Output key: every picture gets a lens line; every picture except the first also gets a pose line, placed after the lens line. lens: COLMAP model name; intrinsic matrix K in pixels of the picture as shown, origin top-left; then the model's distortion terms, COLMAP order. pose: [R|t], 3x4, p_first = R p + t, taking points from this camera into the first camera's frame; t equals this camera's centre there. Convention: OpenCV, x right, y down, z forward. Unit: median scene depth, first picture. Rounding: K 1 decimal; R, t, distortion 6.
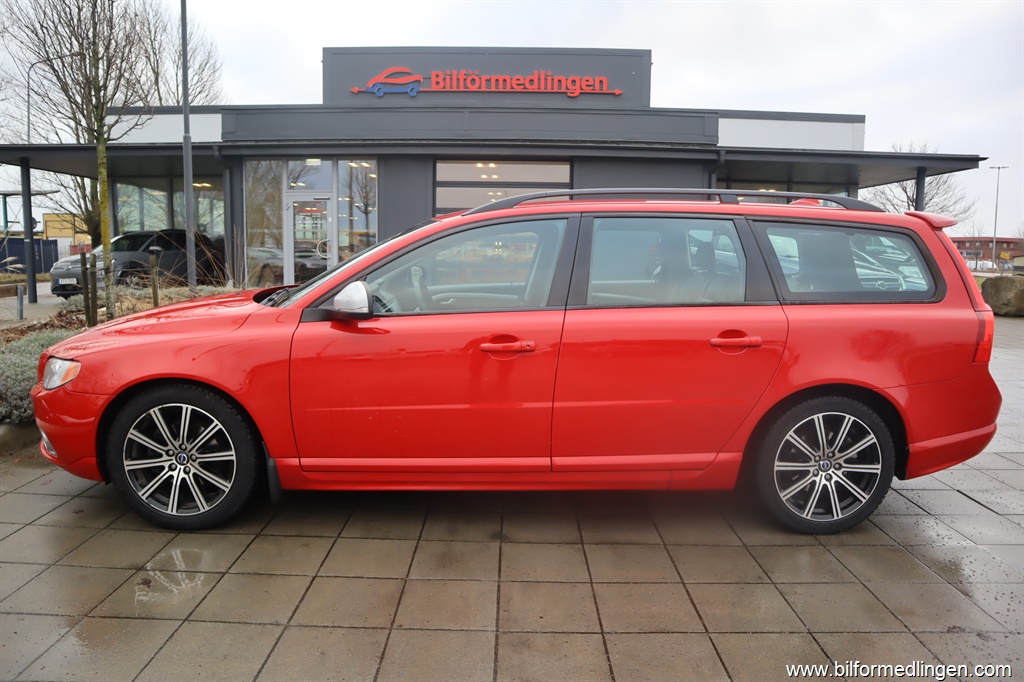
lens RADIAL K [[712.7, 0, 507.8], [0, 712.7, 345.8], [0, 0, 1]] dist [-0.135013, 0.086645]
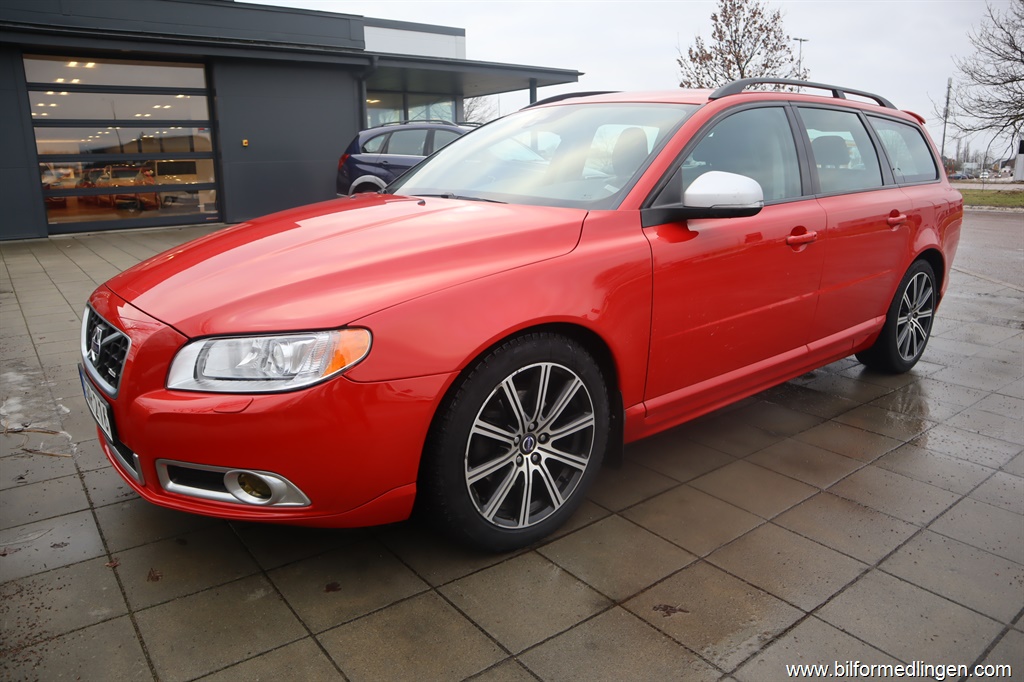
lens RADIAL K [[712.7, 0, 507.8], [0, 712.7, 345.8], [0, 0, 1]] dist [-0.135013, 0.086645]
pose [[0.786399, -0.173876, 0.592742, -0.876030], [0.105654, 0.983287, 0.148266, -0.036095], [-0.608616, -0.053971, 0.791627, 0.466360]]
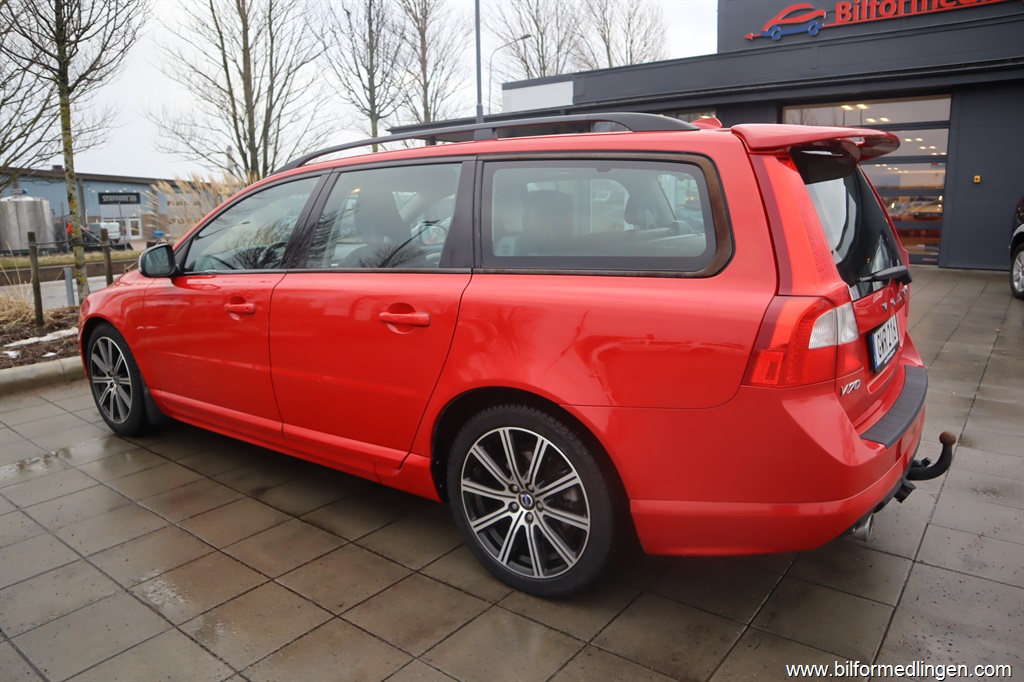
lens RADIAL K [[712.7, 0, 507.8], [0, 712.7, 345.8], [0, 0, 1]] dist [-0.135013, 0.086645]
pose [[0.792475, 0.092656, -0.602825, 0.884995], [-0.057493, 0.995341, 0.077407, -0.042602], [0.607188, -0.026685, 0.794110, 0.420430]]
